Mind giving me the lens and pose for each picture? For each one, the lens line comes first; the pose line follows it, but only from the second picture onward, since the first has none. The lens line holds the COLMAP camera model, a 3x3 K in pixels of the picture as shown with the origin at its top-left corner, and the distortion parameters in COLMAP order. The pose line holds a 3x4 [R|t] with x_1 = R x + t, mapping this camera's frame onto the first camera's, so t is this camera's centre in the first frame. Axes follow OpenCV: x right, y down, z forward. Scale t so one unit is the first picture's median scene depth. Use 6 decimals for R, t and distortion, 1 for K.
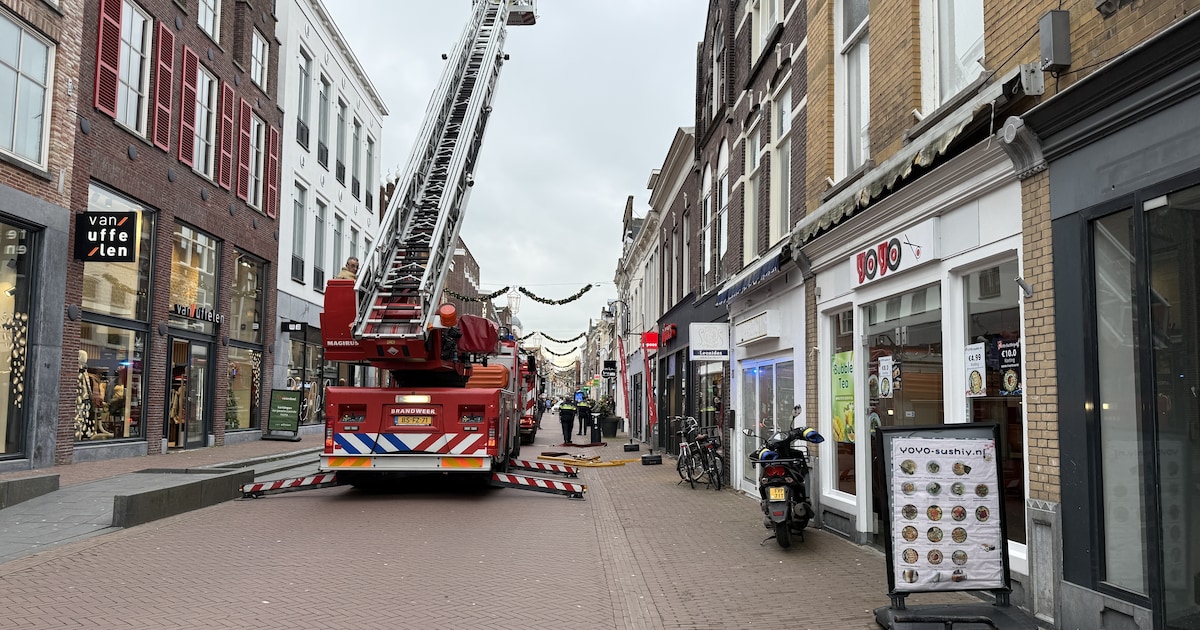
lens RADIAL K [[952.7, 0, 600.0], [0, 952.7, 315.0], [0, 0, 1]] dist [0.001345, 0.000214]
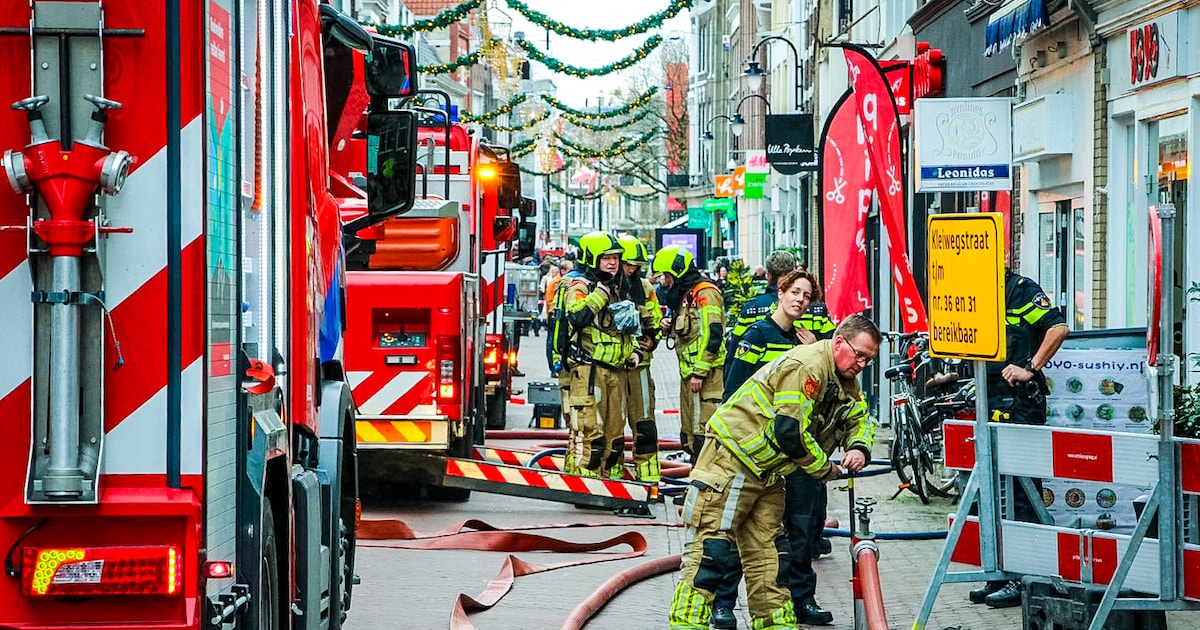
lens RADIAL K [[952.7, 0, 600.0], [0, 952.7, 315.0], [0, 0, 1]] dist [0.001345, 0.000214]
pose [[0.999122, -0.010967, -0.040435, -0.018693], [0.014811, 0.995270, 0.096015, 0.048355], [0.039190, -0.096530, 0.994558, 0.483857]]
